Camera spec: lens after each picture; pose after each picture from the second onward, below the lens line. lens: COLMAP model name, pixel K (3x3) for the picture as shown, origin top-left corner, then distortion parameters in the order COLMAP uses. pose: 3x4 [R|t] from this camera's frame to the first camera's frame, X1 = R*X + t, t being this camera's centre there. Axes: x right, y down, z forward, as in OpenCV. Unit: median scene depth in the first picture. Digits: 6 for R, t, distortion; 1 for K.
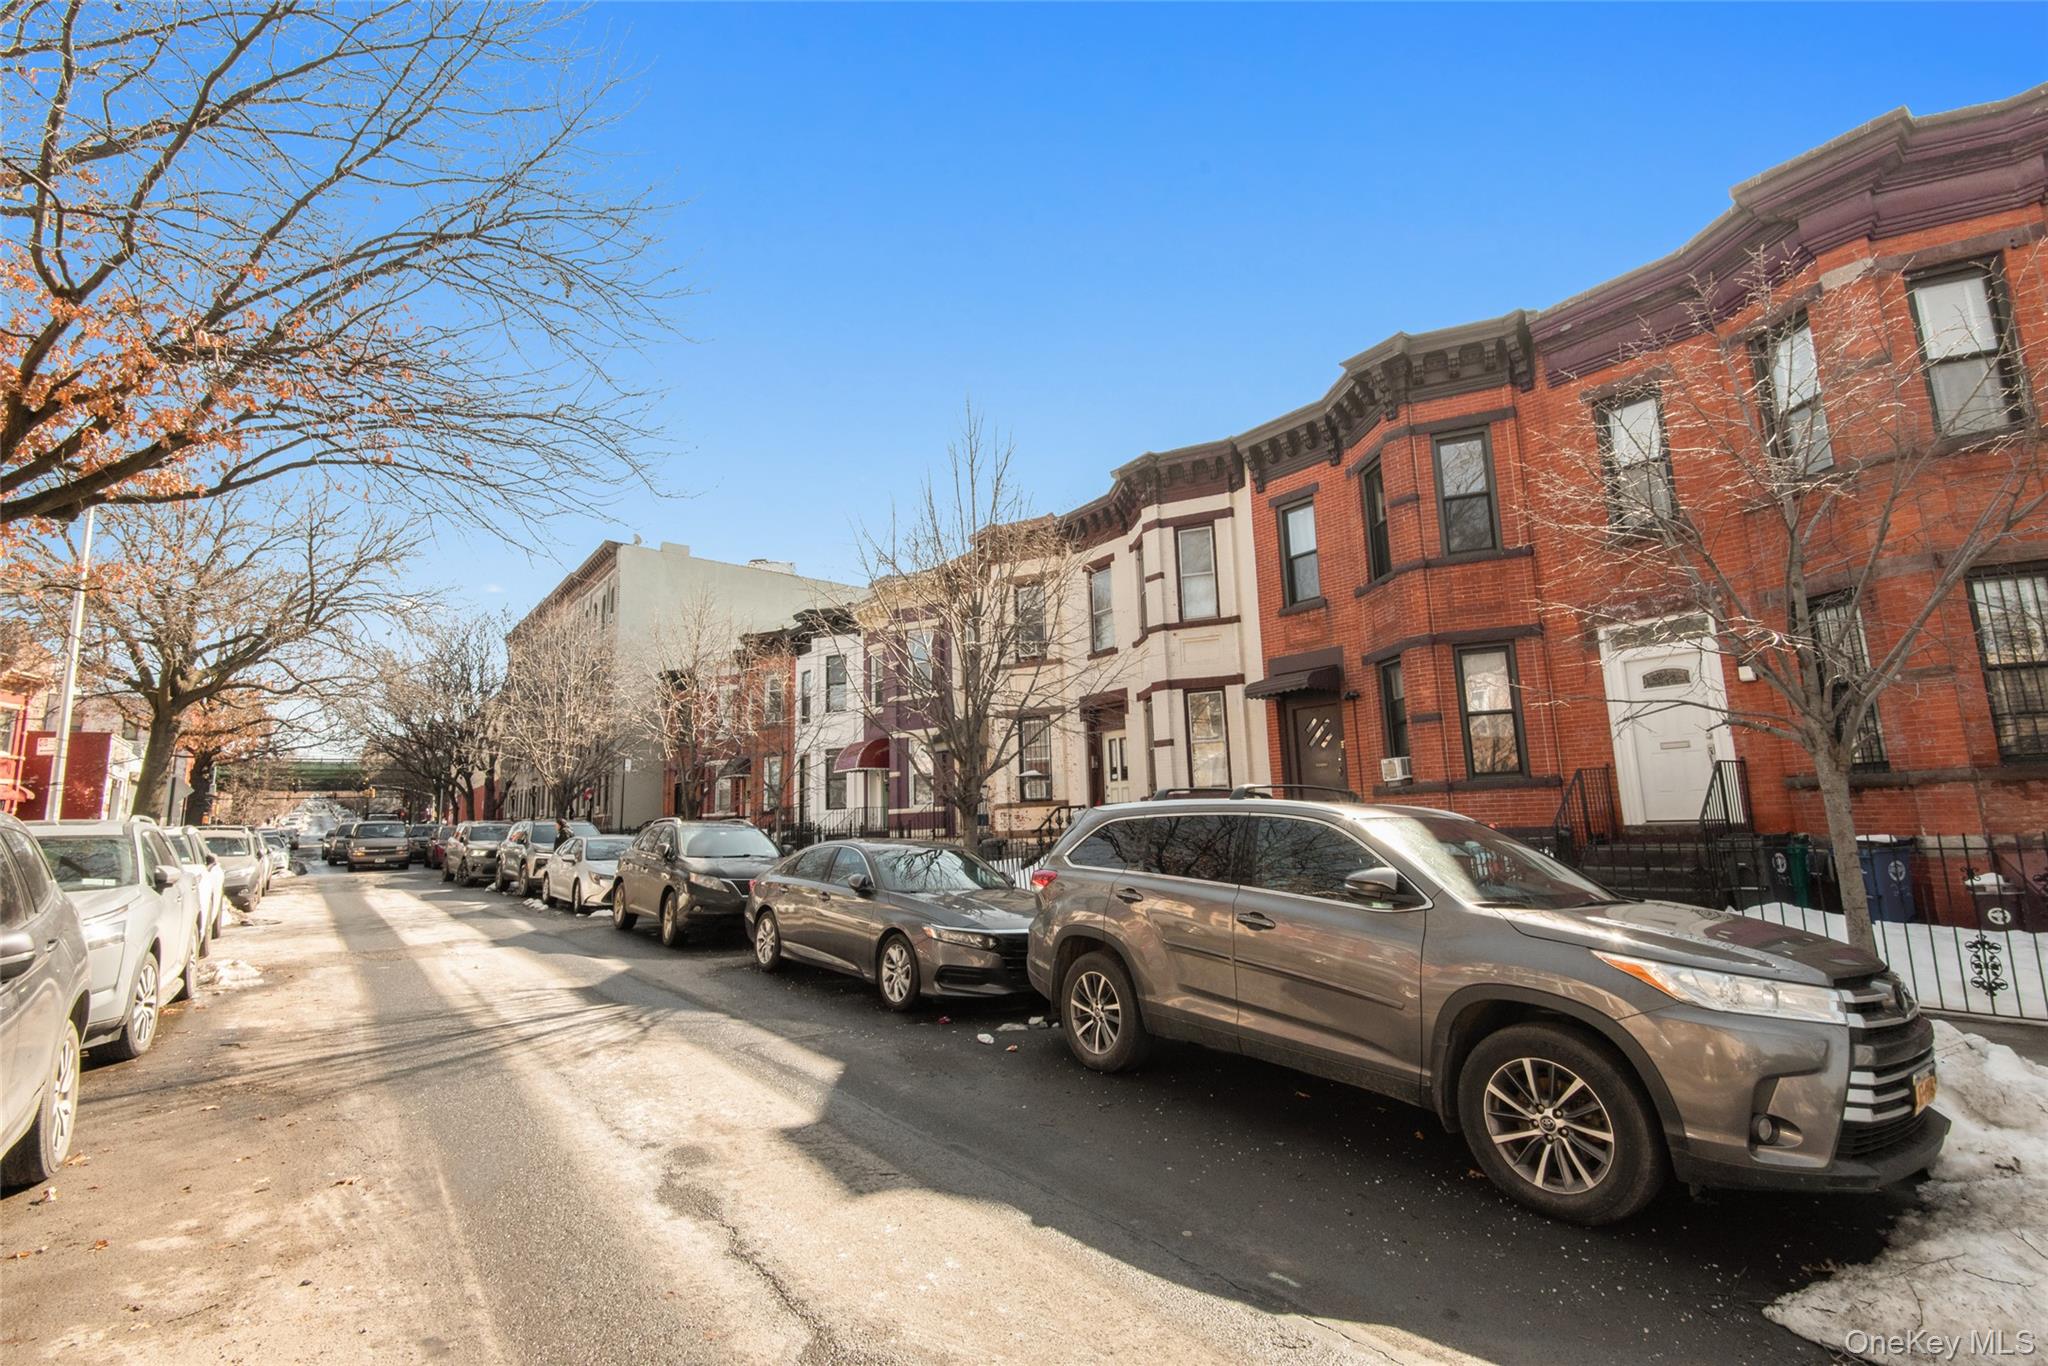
lens RADIAL K [[935.3, 0, 1026.6], [0, 935.3, 680.6], [0, 0, 1]] dist [0.005035, -0.000677]
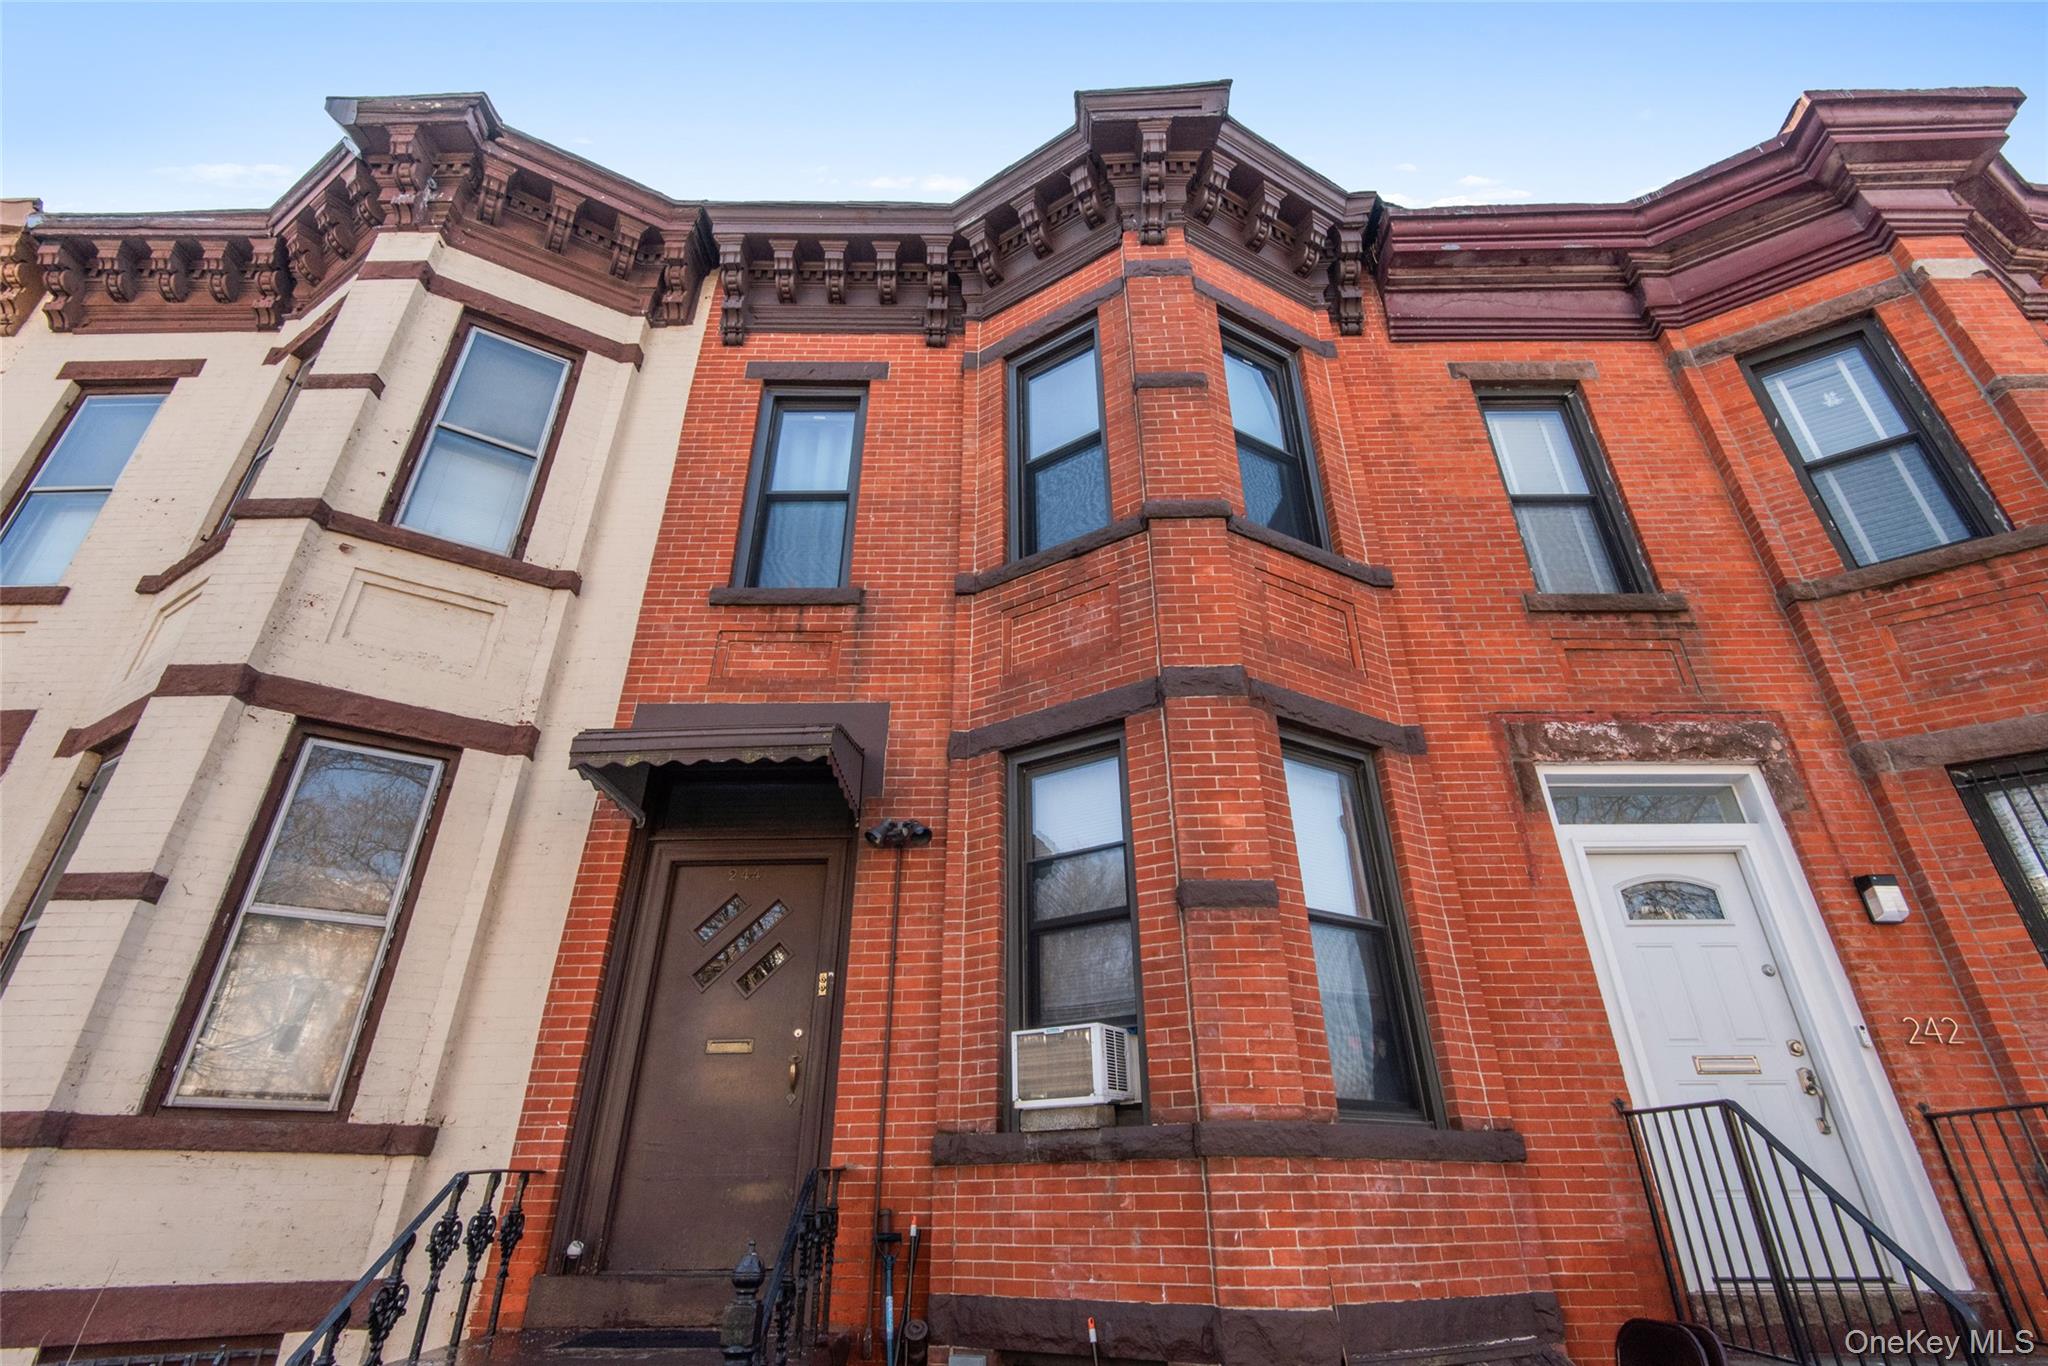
lens RADIAL K [[935.3, 0, 1018.6], [0, 935.3, 694.0], [0, 0, 1]] dist [0.005035, -0.000677]
pose [[0.616656, 0.402350, 0.676646, 0.111579], [-0.134199, 0.900670, -0.413260, 0.095686], [-0.775710, 0.164034, 0.609399, 0.685231]]
